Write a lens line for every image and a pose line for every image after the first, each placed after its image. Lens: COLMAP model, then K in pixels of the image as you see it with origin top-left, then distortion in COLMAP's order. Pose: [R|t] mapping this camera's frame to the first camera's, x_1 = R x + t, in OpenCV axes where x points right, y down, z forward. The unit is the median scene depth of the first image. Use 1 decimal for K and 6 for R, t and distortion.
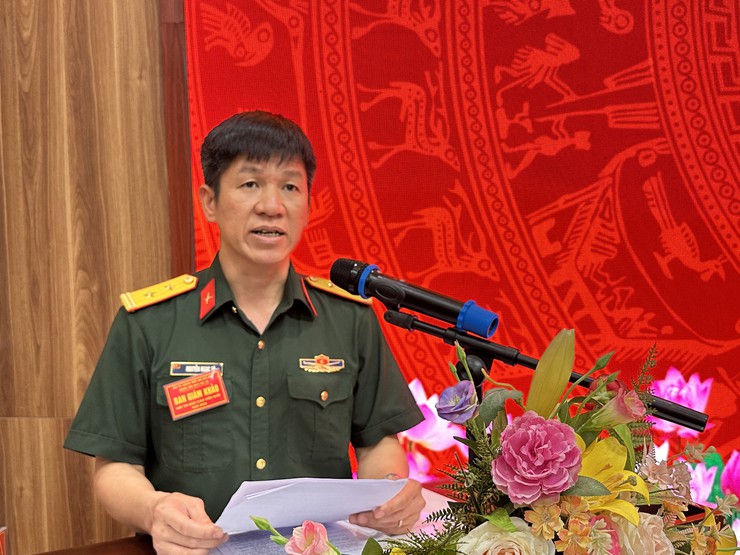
lens RADIAL K [[817.7, 0, 370.0], [0, 817.7, 277.5], [0, 0, 1]] dist [0.061699, -0.020671]
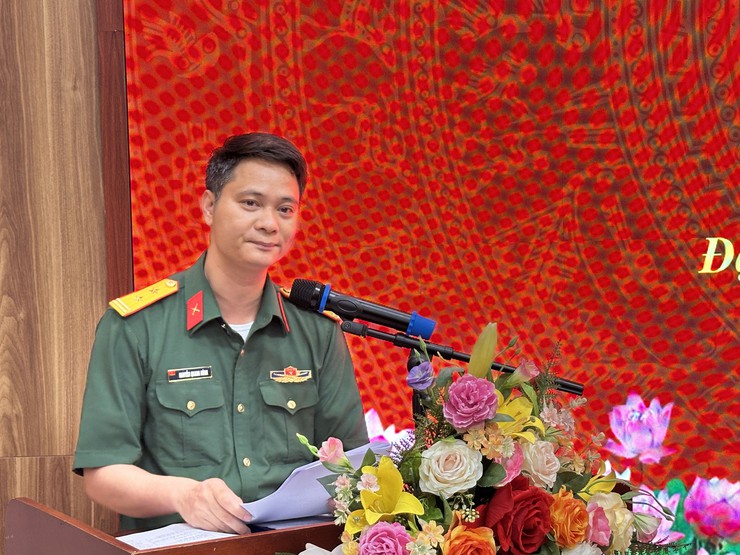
lens RADIAL K [[1303.8, 0, 370.0], [0, 1303.8, 277.5], [0, 0, 1]] dist [0.047860, 0.213677]
pose [[0.996947, -0.003158, 0.078022, -0.062042], [0.005502, 0.999539, -0.029851, 0.017124], [-0.077892, 0.030190, 0.996505, -0.495889]]
